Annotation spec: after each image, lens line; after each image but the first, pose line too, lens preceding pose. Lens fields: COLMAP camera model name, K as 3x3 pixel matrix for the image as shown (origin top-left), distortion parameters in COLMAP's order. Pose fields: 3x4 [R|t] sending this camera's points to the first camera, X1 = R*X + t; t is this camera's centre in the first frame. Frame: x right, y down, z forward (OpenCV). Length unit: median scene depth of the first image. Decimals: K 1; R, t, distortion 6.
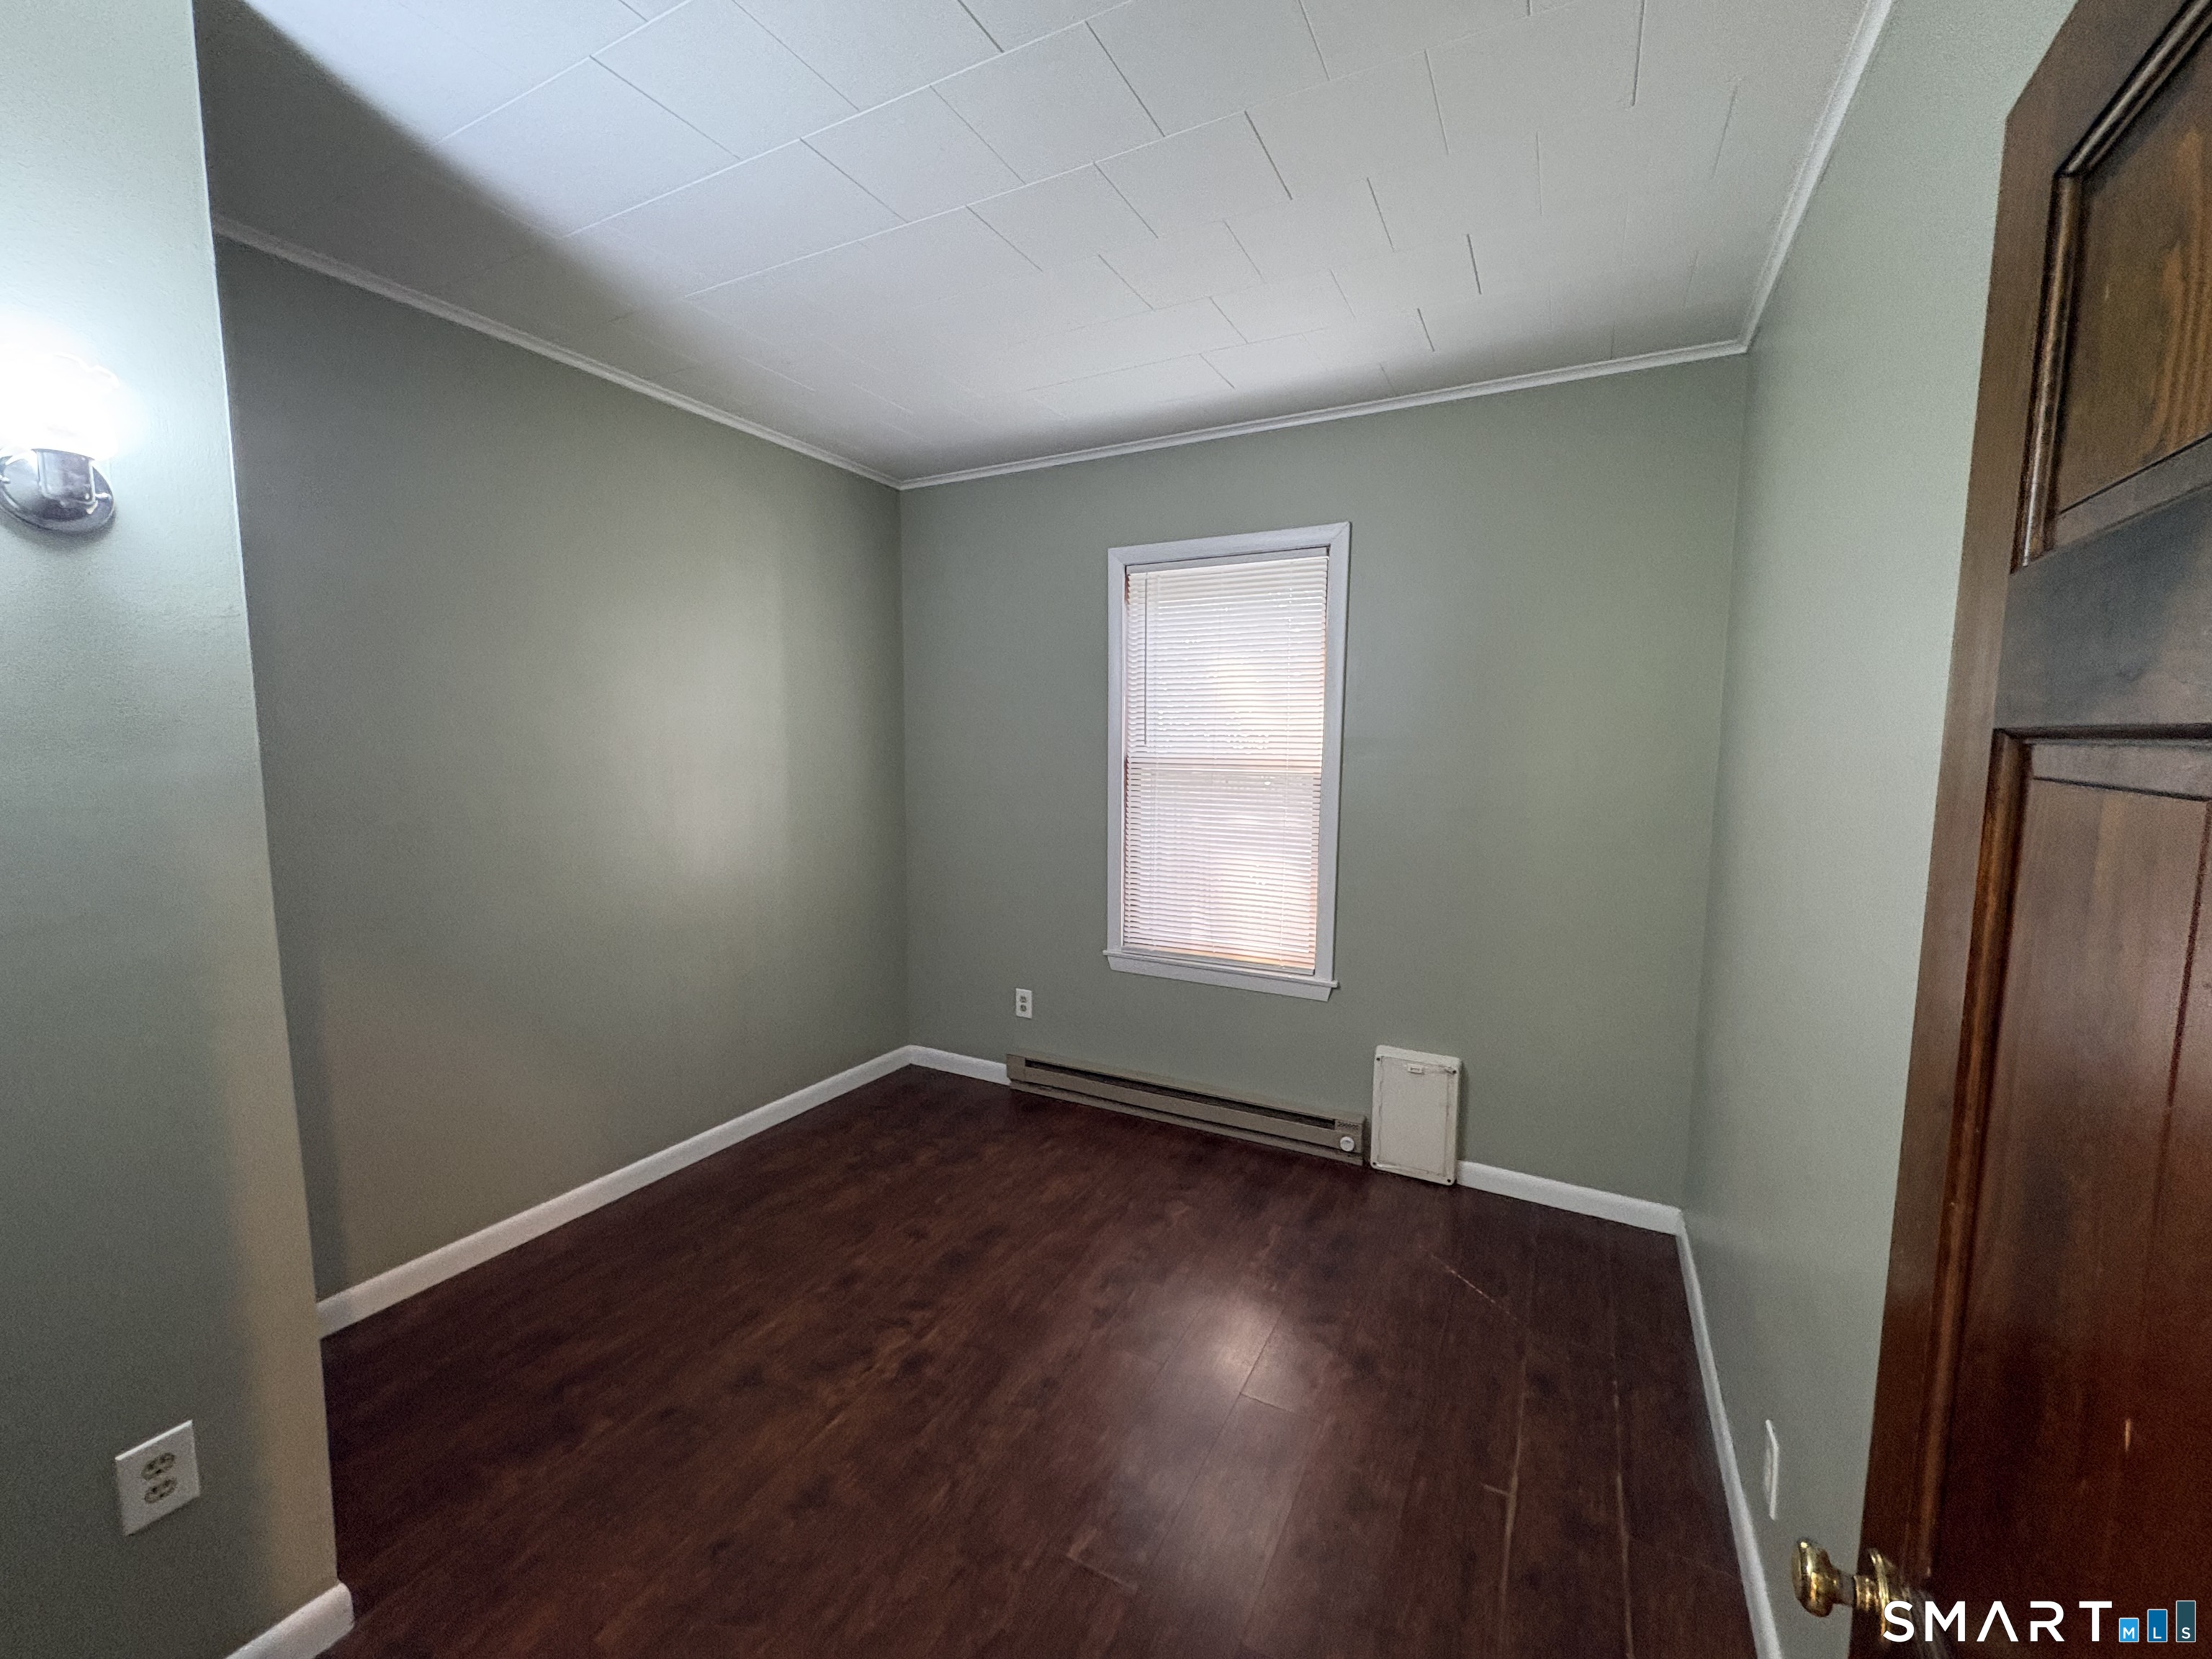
lens RADIAL K [[879.8, 0, 1106.5], [0, 879.8, 830.9], [0, 0, 1]] dist [0.001621, 0.000006]
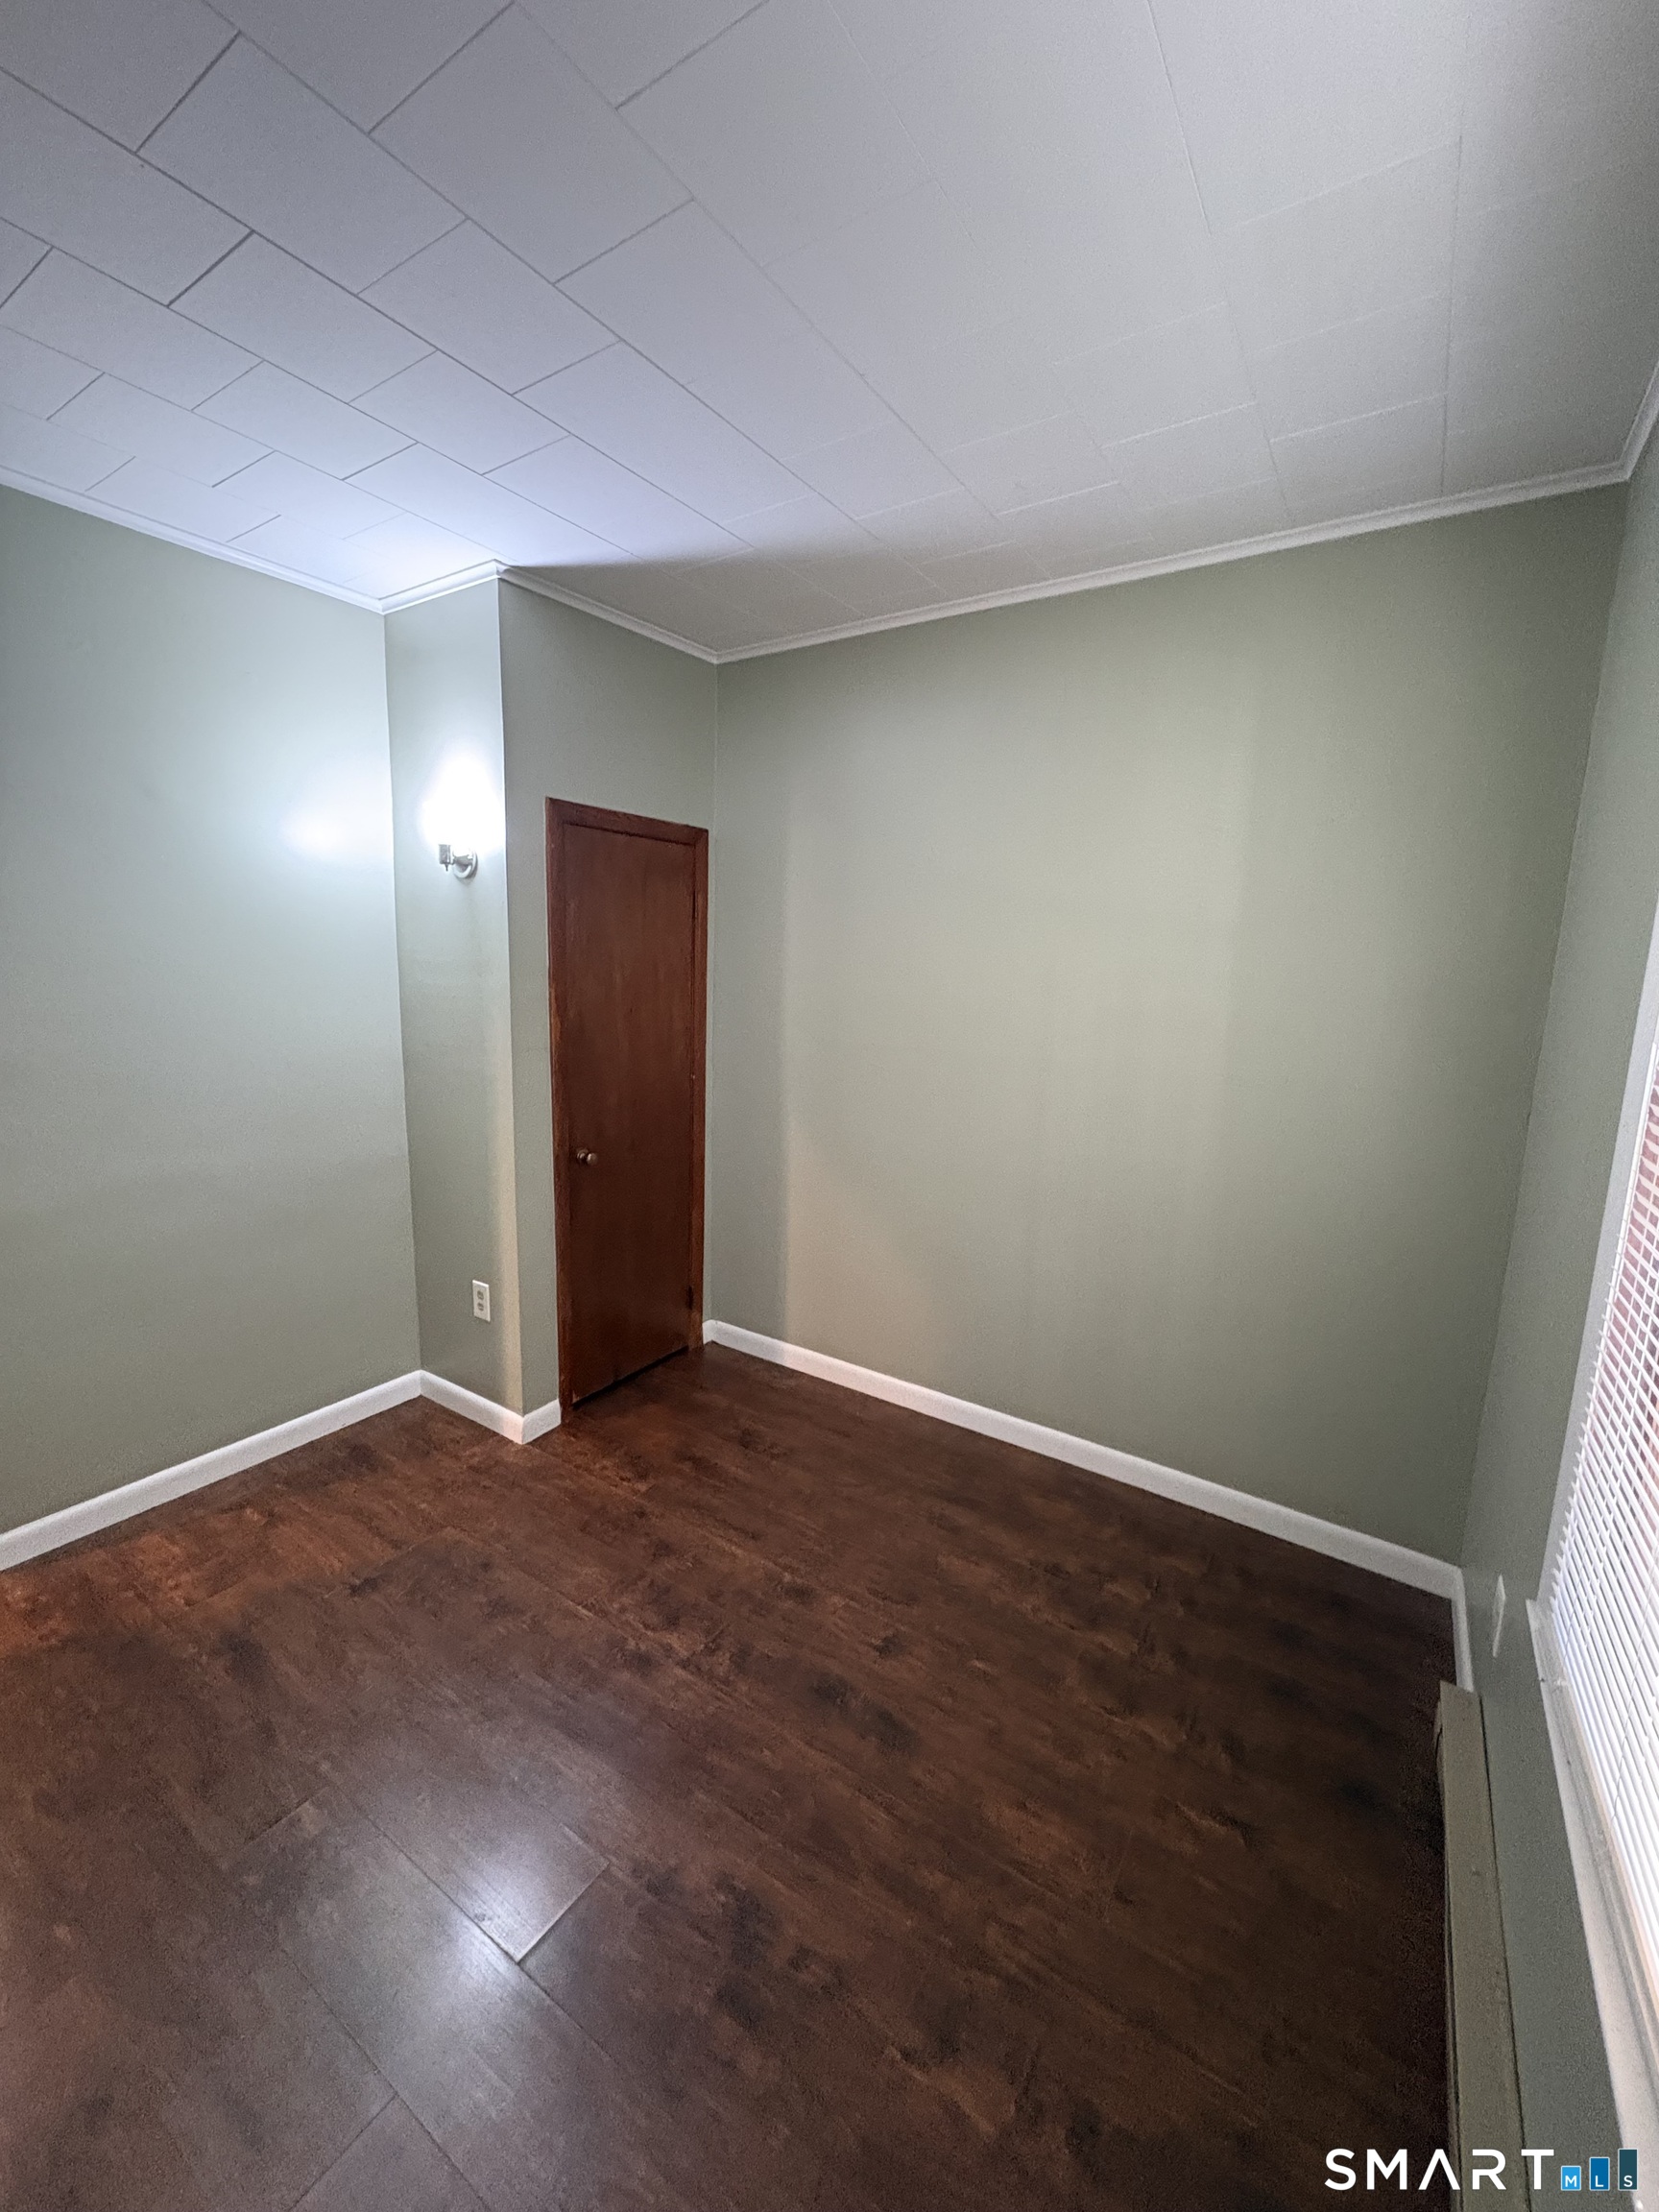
lens RADIAL K [[879.8, 0, 829.9], [0, 879.8, 1104.5], [0, 0, 1]] dist [0.001621, 0.000006]
pose [[-0.092041, 0.150751, -0.984278, 0.480690], [-0.130970, 0.978053, 0.162044, -0.115129], [0.987104, 0.143826, -0.070277, 0.976043]]
